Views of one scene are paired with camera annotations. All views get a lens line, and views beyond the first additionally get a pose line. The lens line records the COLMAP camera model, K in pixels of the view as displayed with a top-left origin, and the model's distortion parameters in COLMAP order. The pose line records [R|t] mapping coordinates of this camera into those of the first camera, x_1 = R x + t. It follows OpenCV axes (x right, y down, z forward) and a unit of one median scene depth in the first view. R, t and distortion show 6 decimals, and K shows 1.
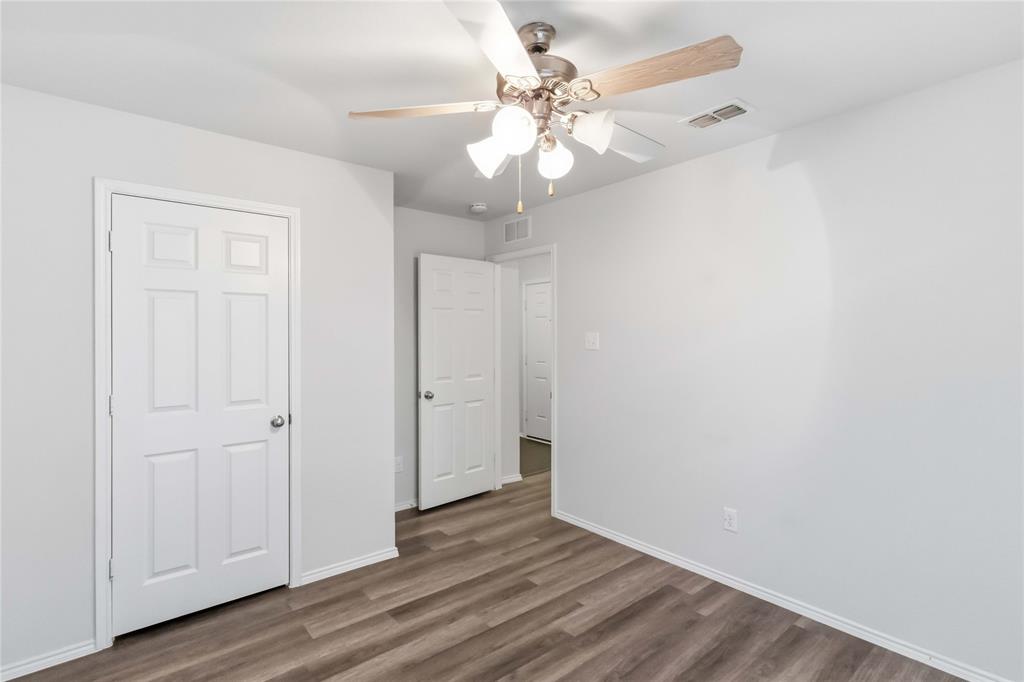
lens RADIAL K [[481.1, 0, 503.7], [0, 481.1, 342.1], [0, 0, 1]] dist [0.005423, 0.000560]
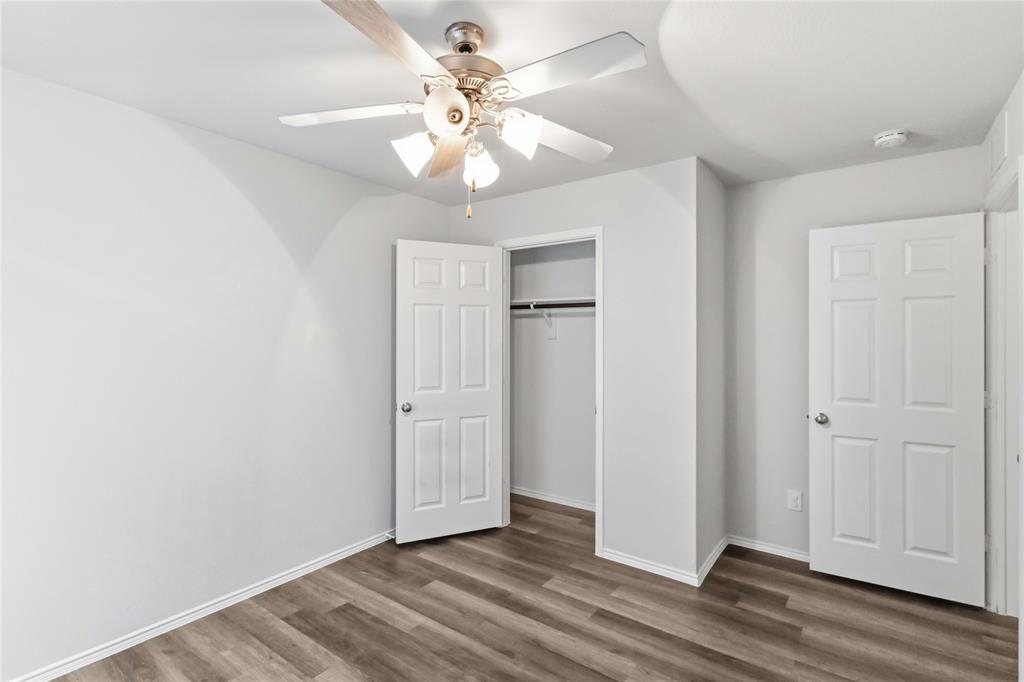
lens RADIAL K [[481.1, 0, 507.3], [0, 481.1, 338.8], [0, 0, 1]] dist [0.005423, 0.000560]
pose [[0.263709, 0.005001, -0.964589, 0.633641], [-0.017696, 0.999843, 0.000346, -0.006603], [0.964440, 0.016978, 0.263756, 0.492542]]
